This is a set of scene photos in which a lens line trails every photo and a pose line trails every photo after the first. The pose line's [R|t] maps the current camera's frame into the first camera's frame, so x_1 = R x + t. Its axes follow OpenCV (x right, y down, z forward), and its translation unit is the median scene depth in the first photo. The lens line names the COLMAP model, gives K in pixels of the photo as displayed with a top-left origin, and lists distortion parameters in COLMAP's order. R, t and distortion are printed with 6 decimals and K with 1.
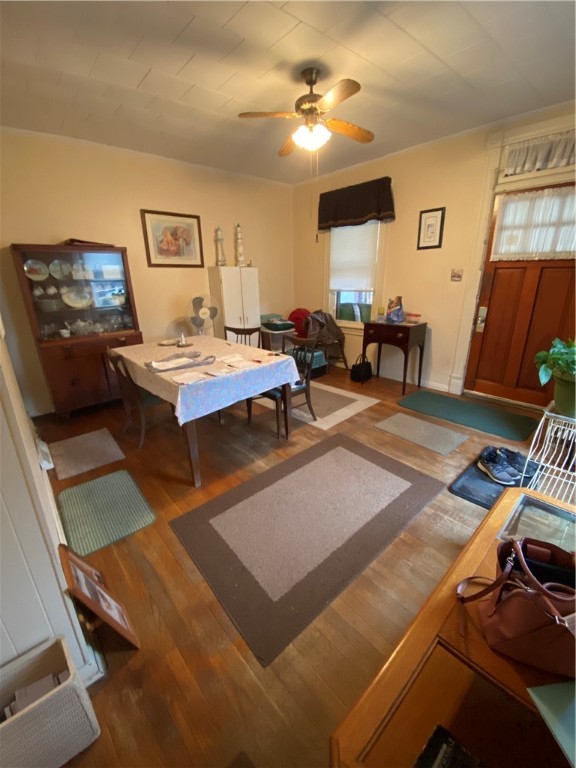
lens RADIAL K [[317.0, 0, 290.6], [0, 317.0, 384.2], [0, 0, 1]] dist [0.015438, 0.000076]
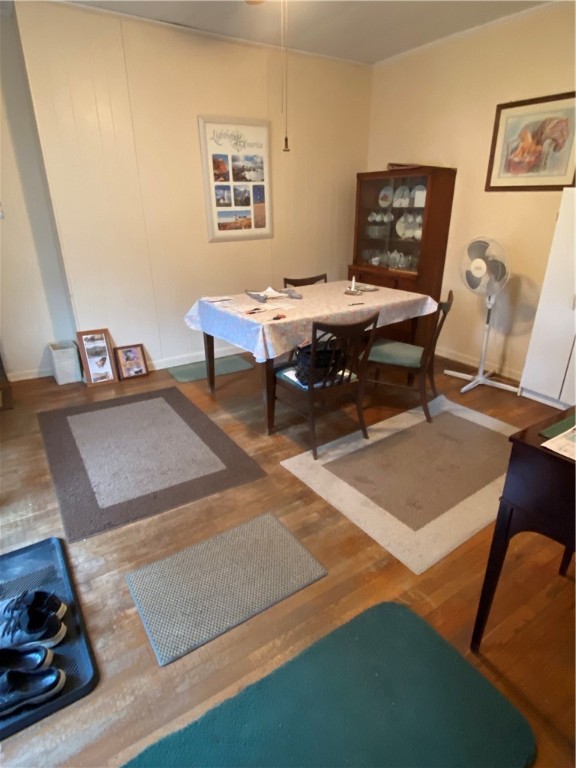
lens RADIAL K [[427.9, 0, 291.5], [0, 427.9, 379.7], [0, 0, 1]] dist [0.007108, -0.002174]
pose [[-0.146515, 0.393879, -0.907410, 0.851831], [-0.327088, 0.846421, 0.420219, -0.375016], [0.933567, 0.358372, 0.004819, 1.020193]]
